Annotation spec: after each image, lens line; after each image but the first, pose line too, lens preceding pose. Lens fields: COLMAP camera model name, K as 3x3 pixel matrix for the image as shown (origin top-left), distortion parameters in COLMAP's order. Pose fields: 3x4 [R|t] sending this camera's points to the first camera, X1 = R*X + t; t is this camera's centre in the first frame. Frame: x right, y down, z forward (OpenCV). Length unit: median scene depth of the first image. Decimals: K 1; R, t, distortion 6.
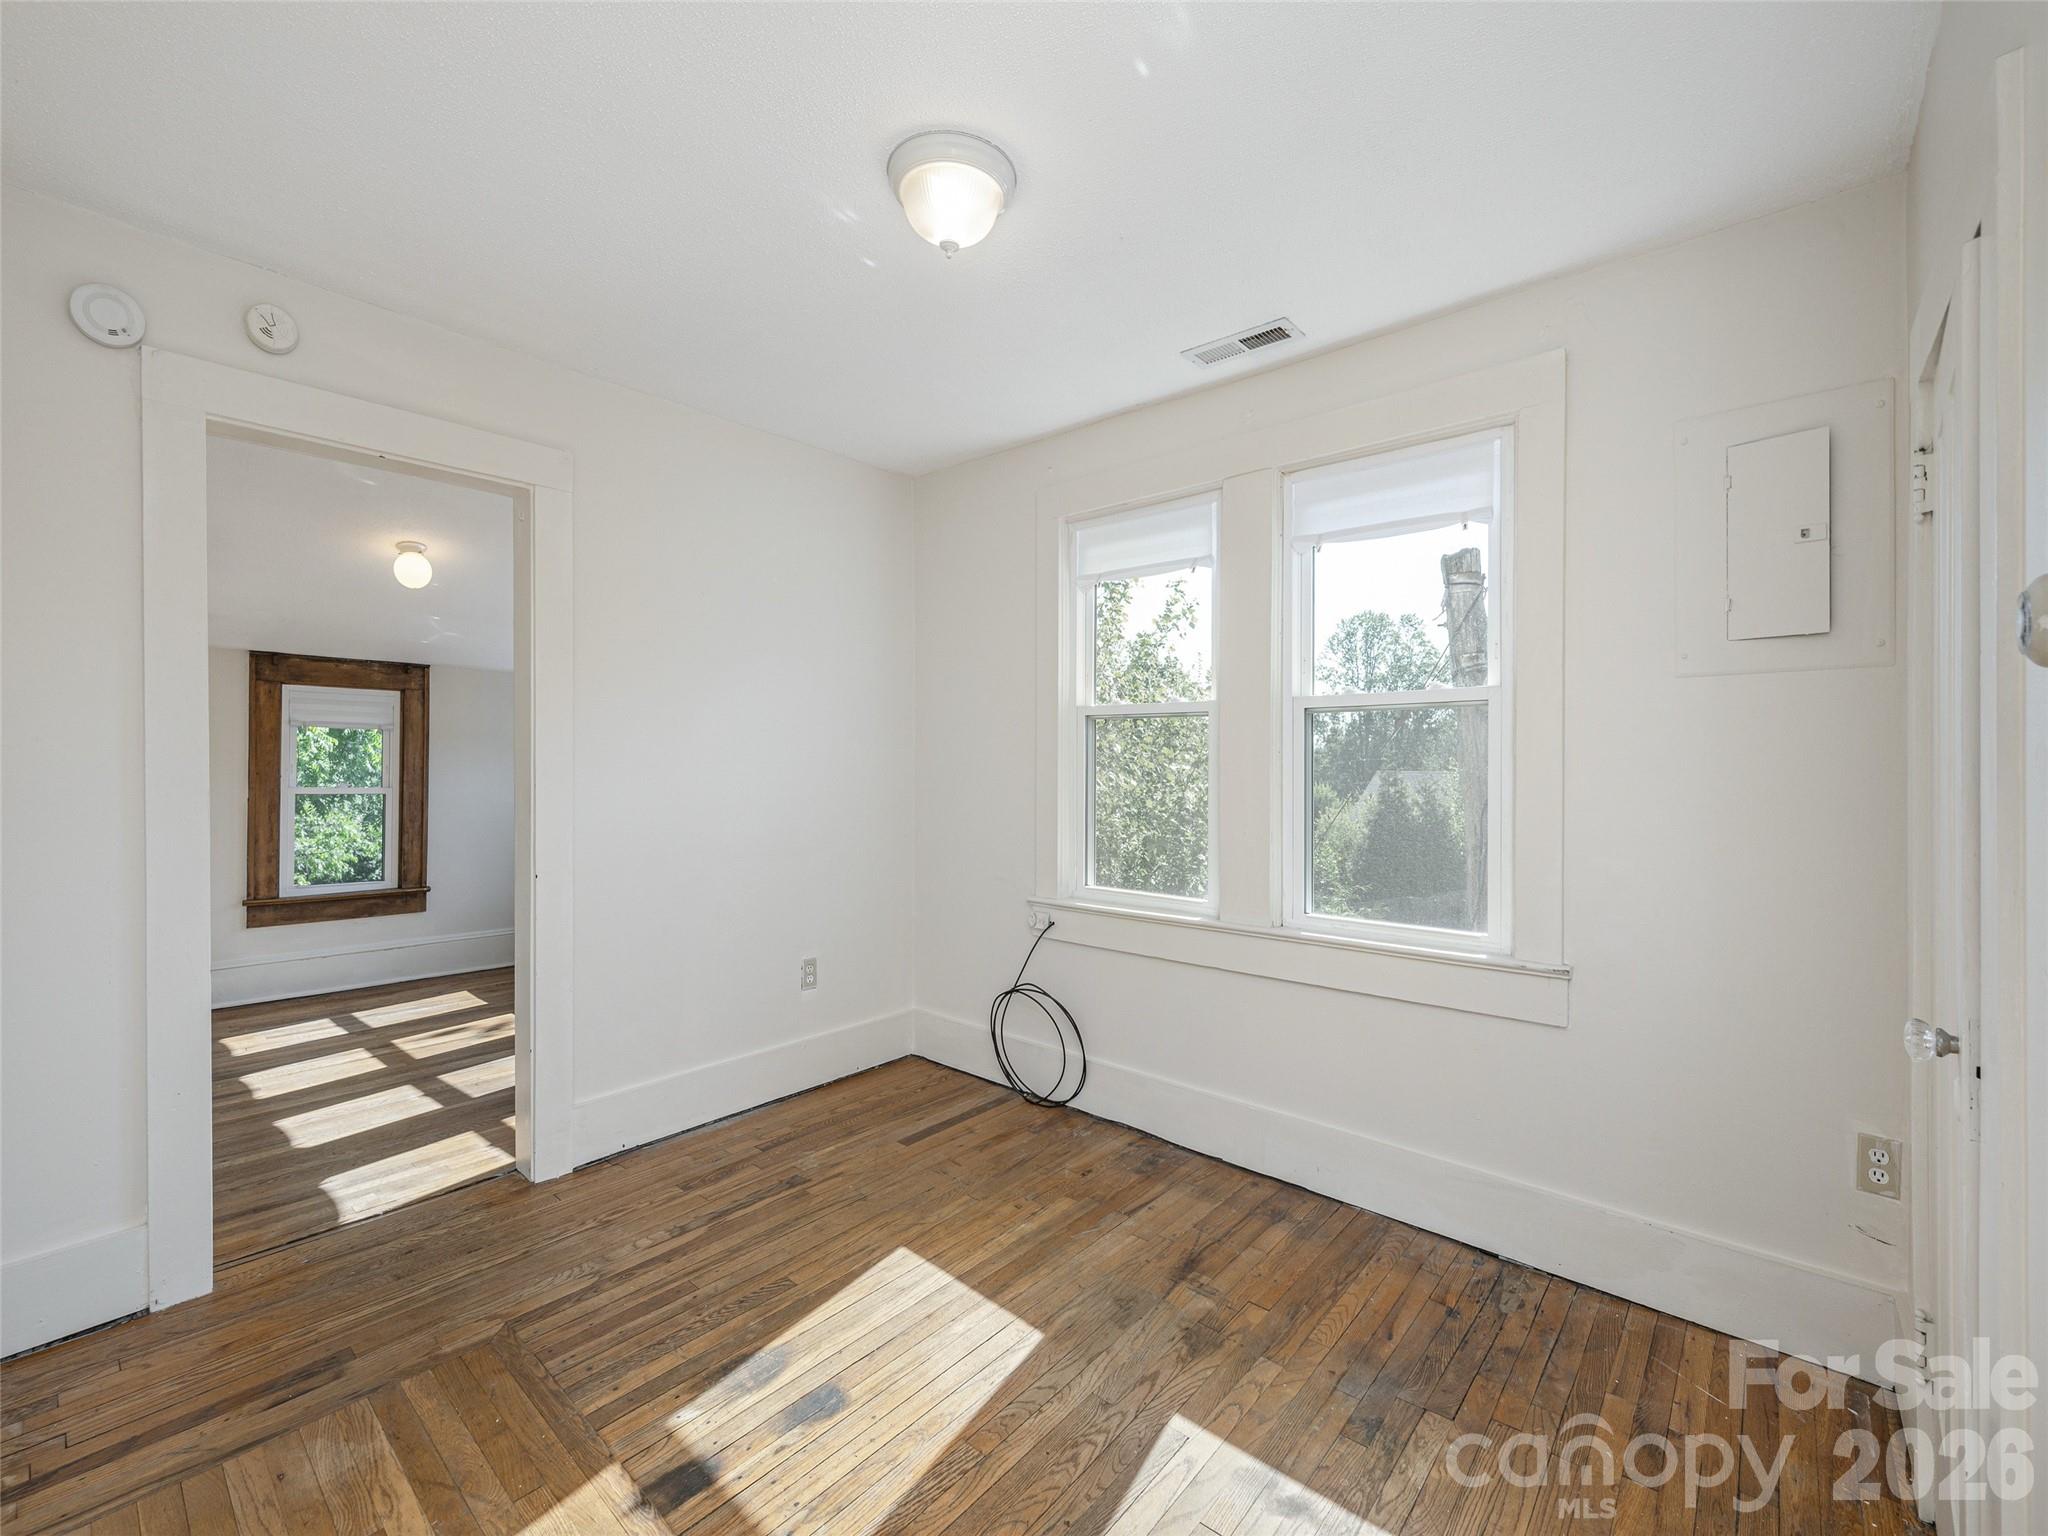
lens RADIAL K [[910.6, 0, 1033.8], [0, 910.6, 765.4], [0, 0, 1]] dist [0.000916, -0.000410]
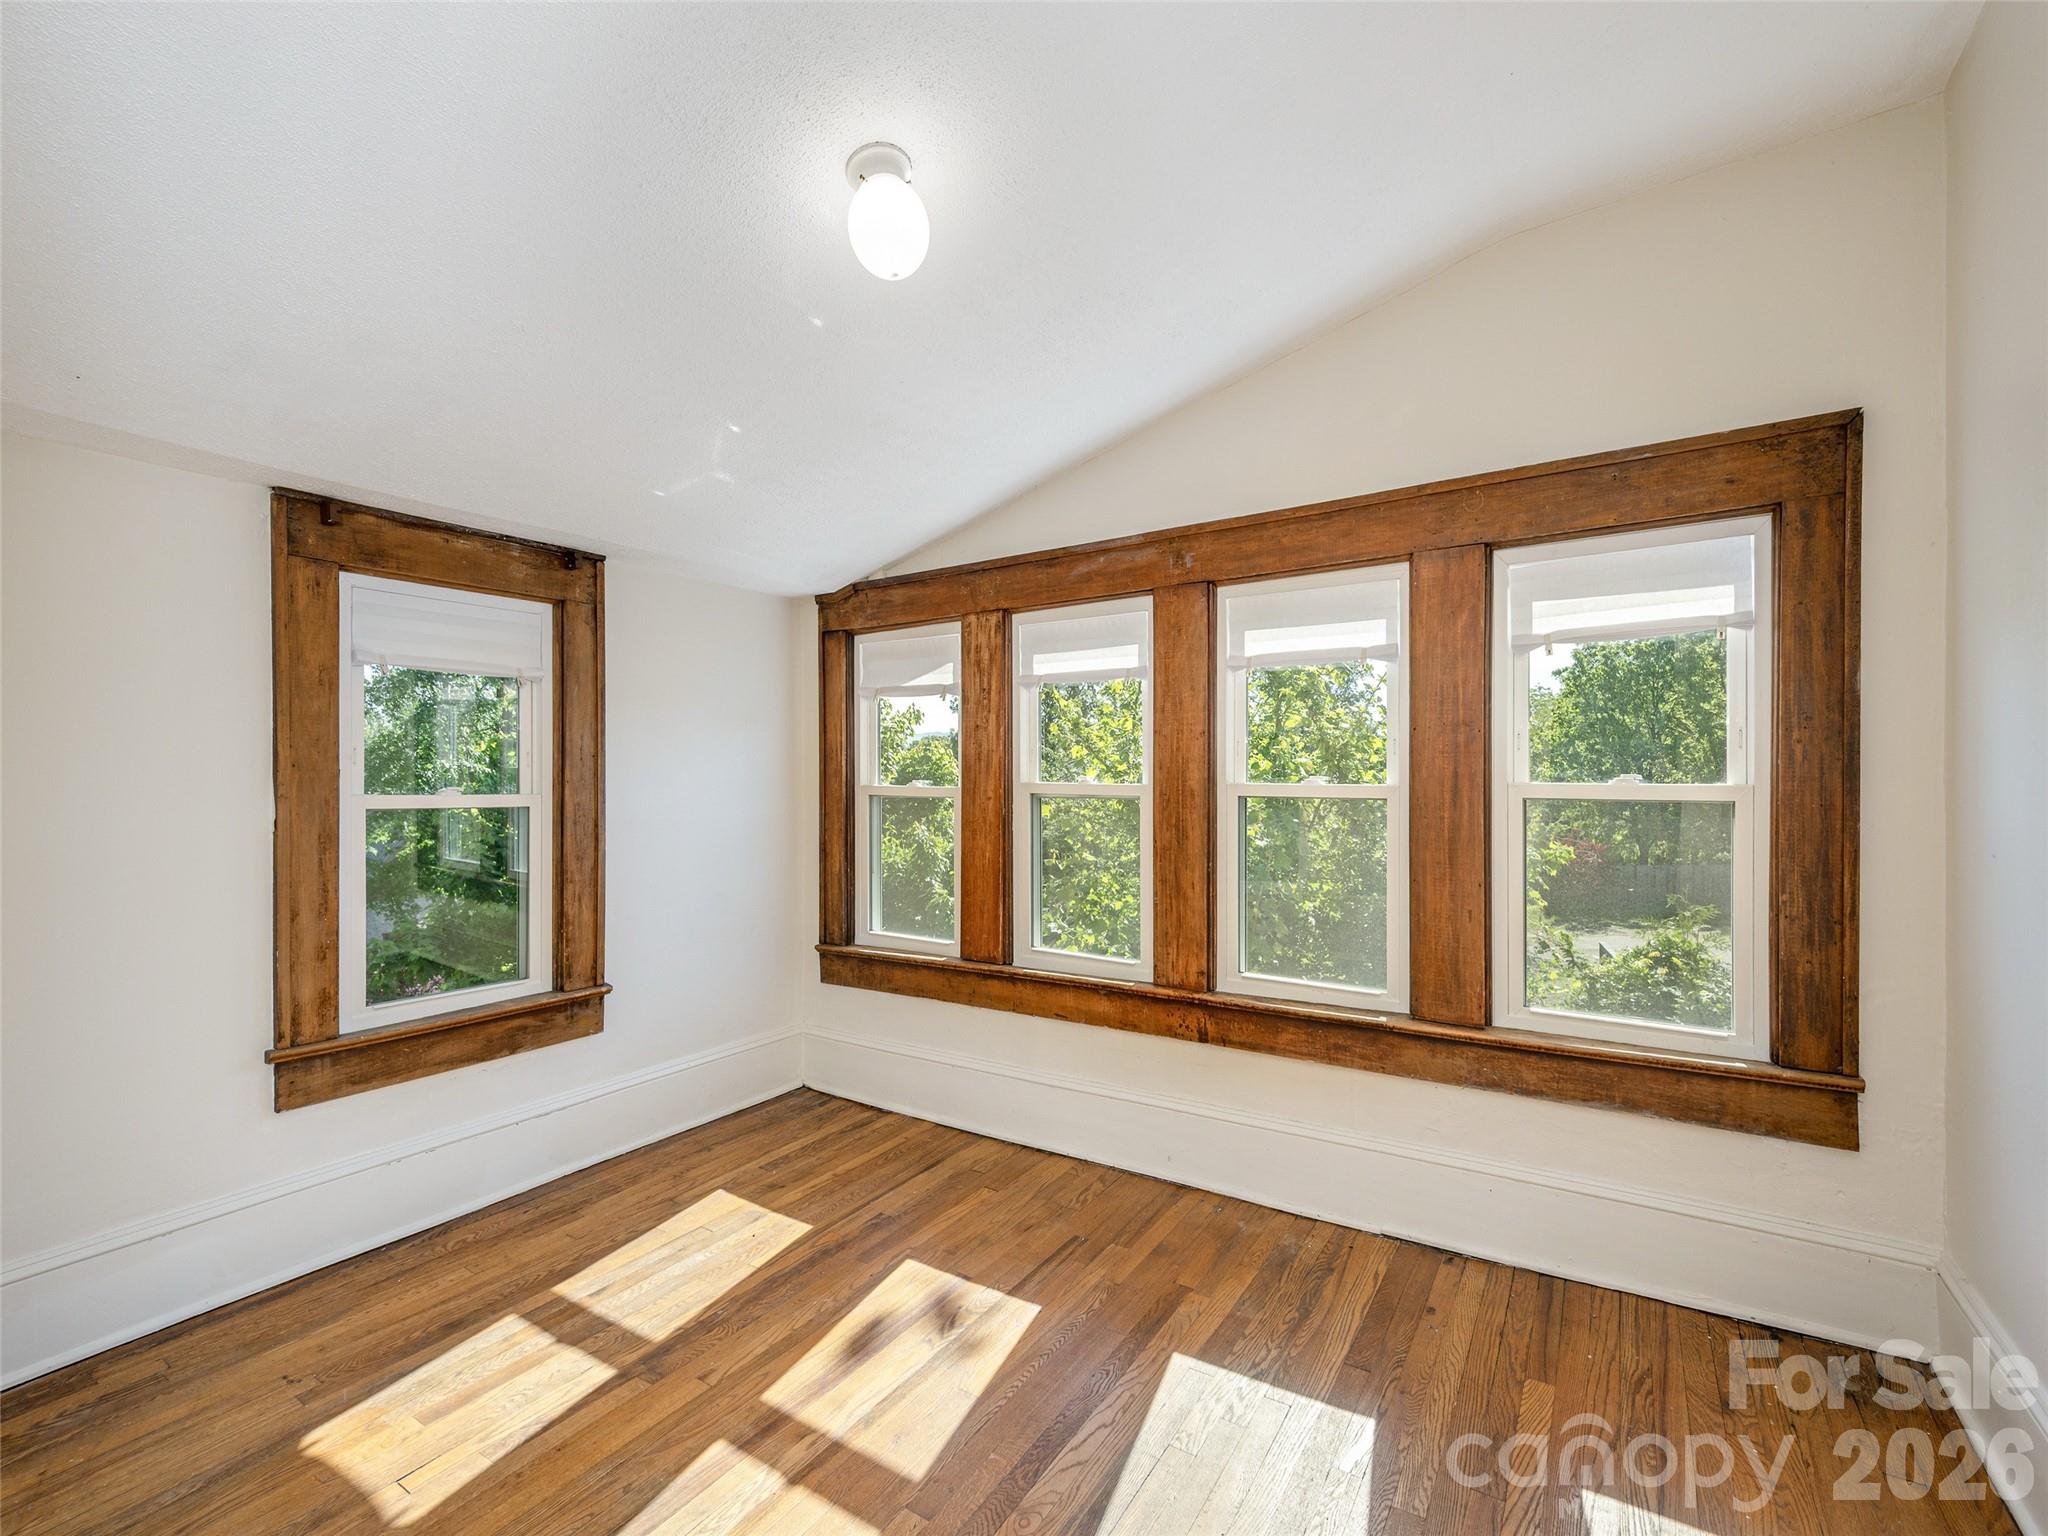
lens RADIAL K [[910.6, 0, 1017.6], [0, 910.6, 777.6], [0, 0, 1]] dist [0.000916, -0.000410]
pose [[0.984987, 0.003113, 0.172601, -0.550453], [-0.005700, 0.999879, 0.014498, 0.006847], [-0.172535, -0.015264, 0.984885, 0.473307]]
